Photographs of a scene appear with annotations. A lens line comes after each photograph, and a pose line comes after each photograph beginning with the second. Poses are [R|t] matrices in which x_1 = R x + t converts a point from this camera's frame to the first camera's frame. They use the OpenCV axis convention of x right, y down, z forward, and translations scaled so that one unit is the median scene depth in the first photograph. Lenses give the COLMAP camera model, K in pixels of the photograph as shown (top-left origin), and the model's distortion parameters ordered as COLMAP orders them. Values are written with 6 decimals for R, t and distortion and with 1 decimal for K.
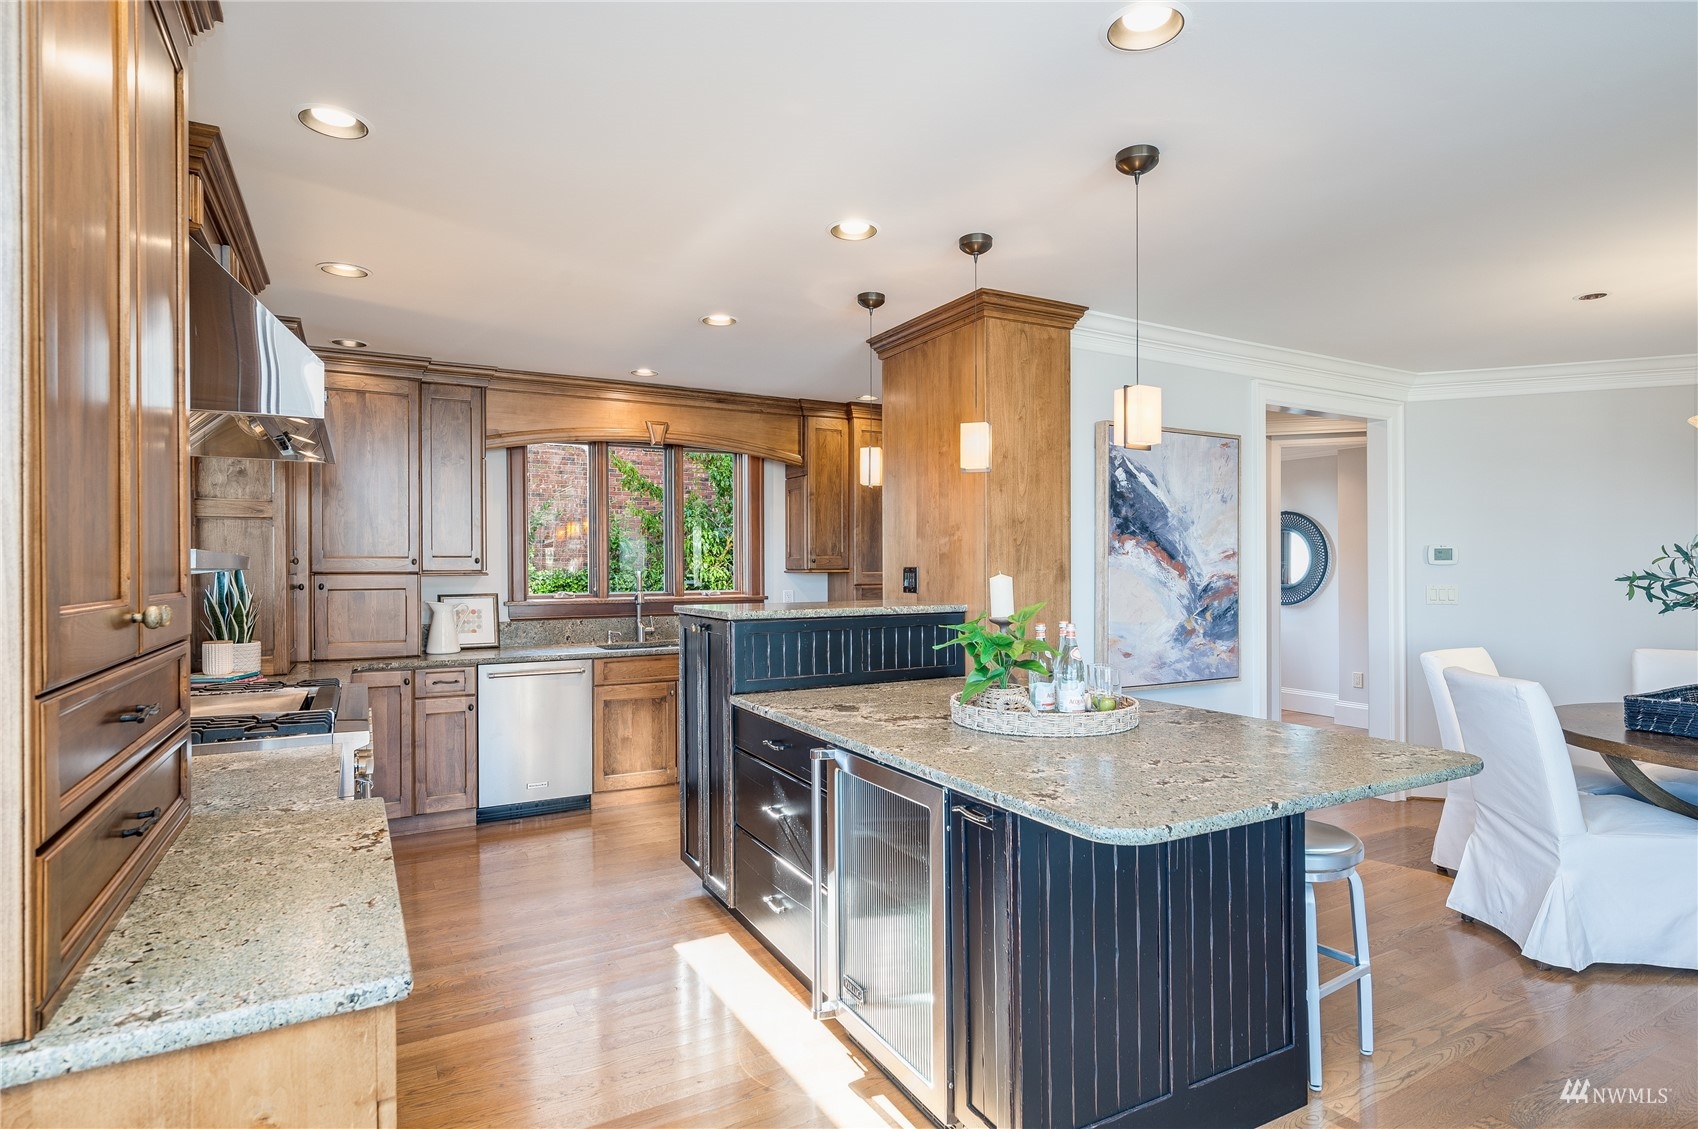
lens RADIAL K [[875.9, 0, 849.5], [0, 875.9, 554.1], [0, 0, 1]] dist [0.002867, 0.000237]
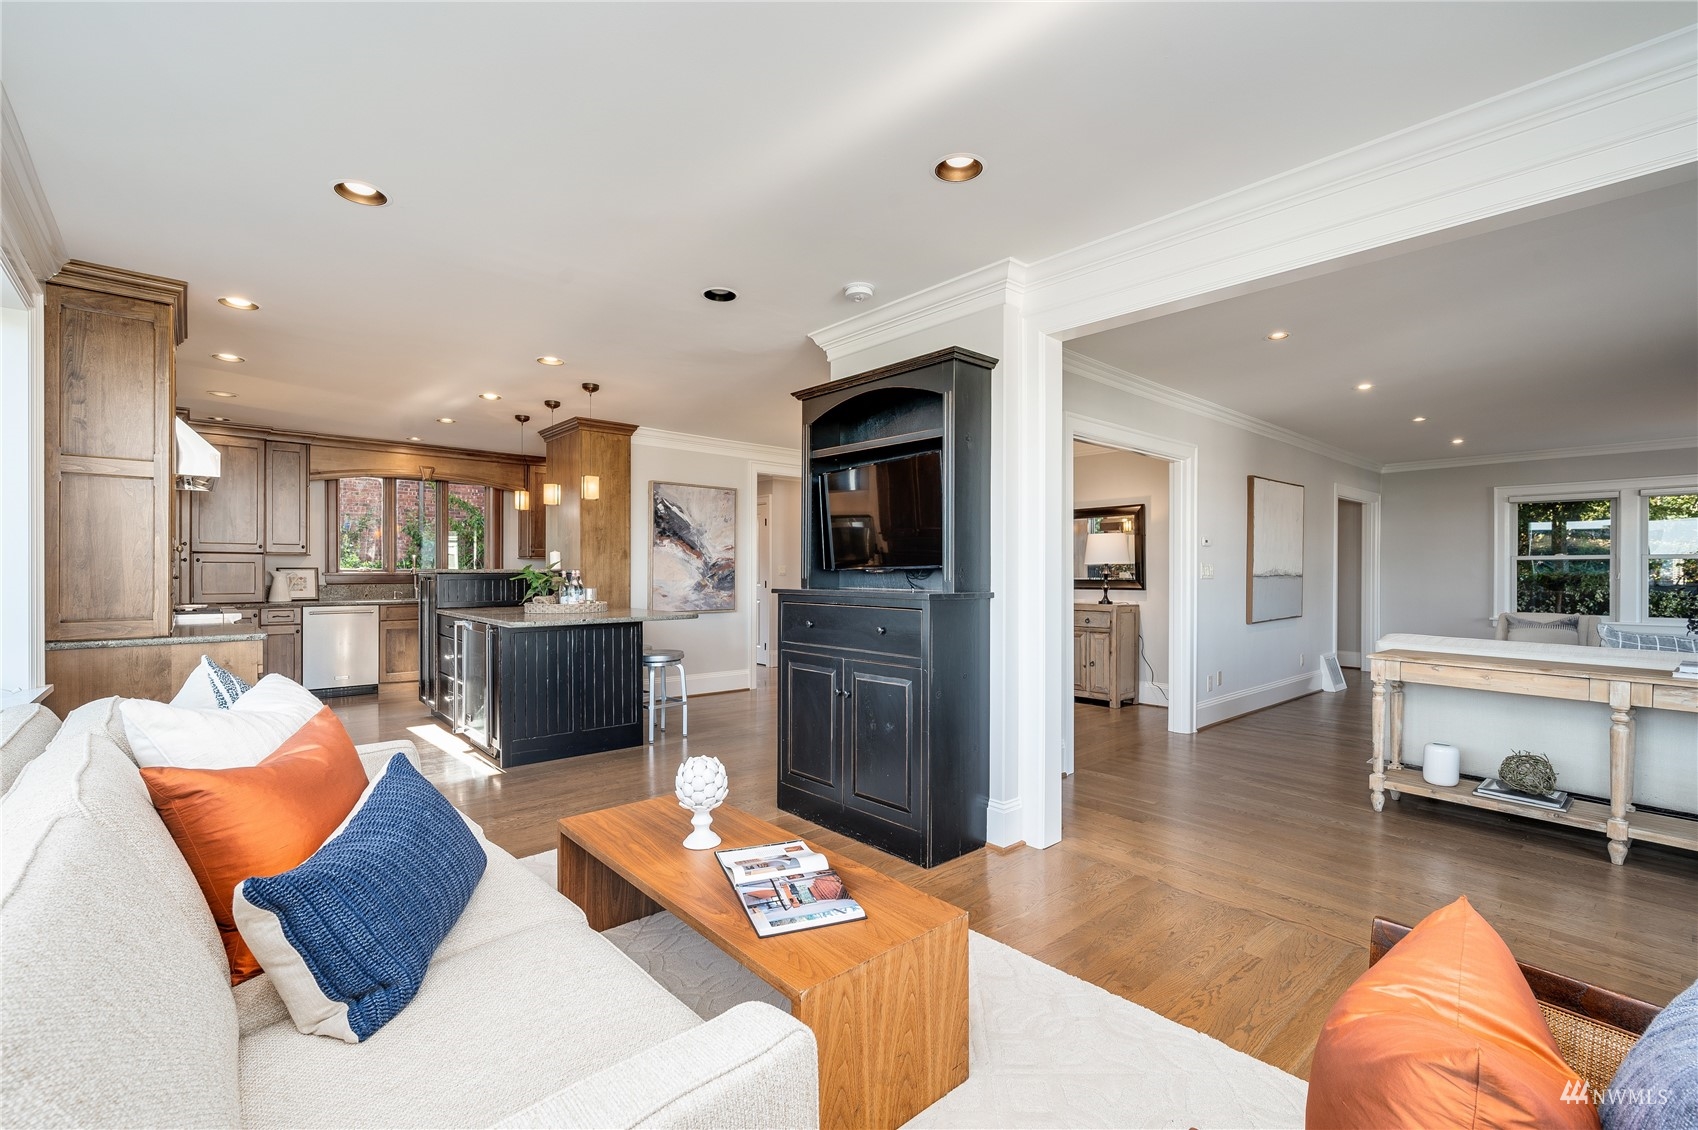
lens RADIAL K [[731.8, 0, 849.0], [0, 731.8, 565.0], [0, 0, 1]] dist [-0.001846, -0.000126]
pose [[0.975218, 0.008822, 0.221070, 0.305581], [-0.009883, 0.999944, 0.003697, 0.028069], [-0.221025, -0.005790, 0.975251, -0.640044]]
